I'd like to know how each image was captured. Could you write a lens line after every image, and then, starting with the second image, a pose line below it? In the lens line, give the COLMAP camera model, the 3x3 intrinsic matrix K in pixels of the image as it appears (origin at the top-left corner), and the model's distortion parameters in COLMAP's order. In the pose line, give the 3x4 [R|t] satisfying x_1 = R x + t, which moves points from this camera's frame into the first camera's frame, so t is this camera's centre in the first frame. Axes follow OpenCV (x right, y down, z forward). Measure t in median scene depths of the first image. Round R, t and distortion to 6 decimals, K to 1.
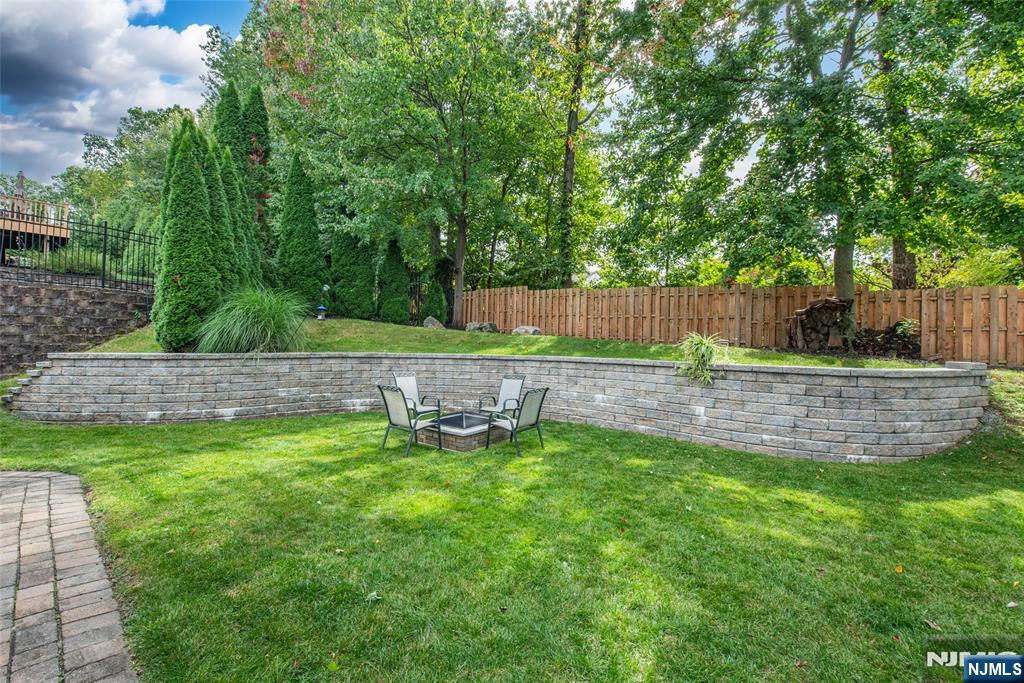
lens RADIAL K [[429.3, 0, 512.0], [0, 429.3, 341.5], [0, 0, 1]] dist [-0.001540, 0.000011]
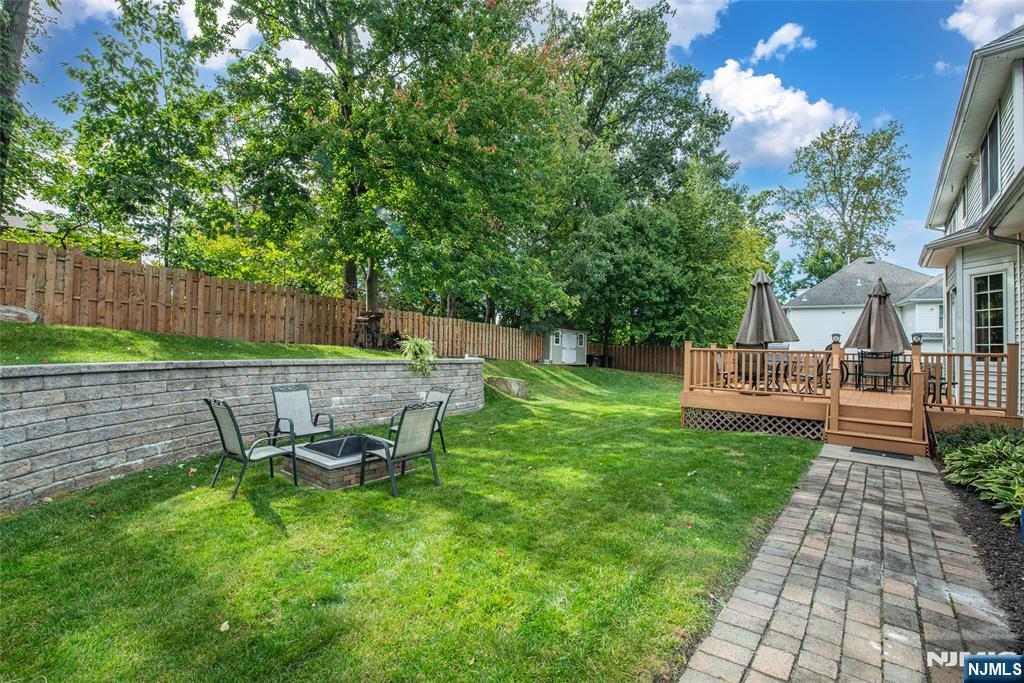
lens RADIAL K [[411.3, 0, 526.2], [0, 411.3, 334.6], [0, 0, 1]] dist [0.001057, 0.000137]
pose [[-0.010011, 0.024392, 0.999652, -0.729688], [-0.019181, 0.999514, -0.024581, -0.002671], [-0.999766, -0.019421, -0.009538, 0.583293]]
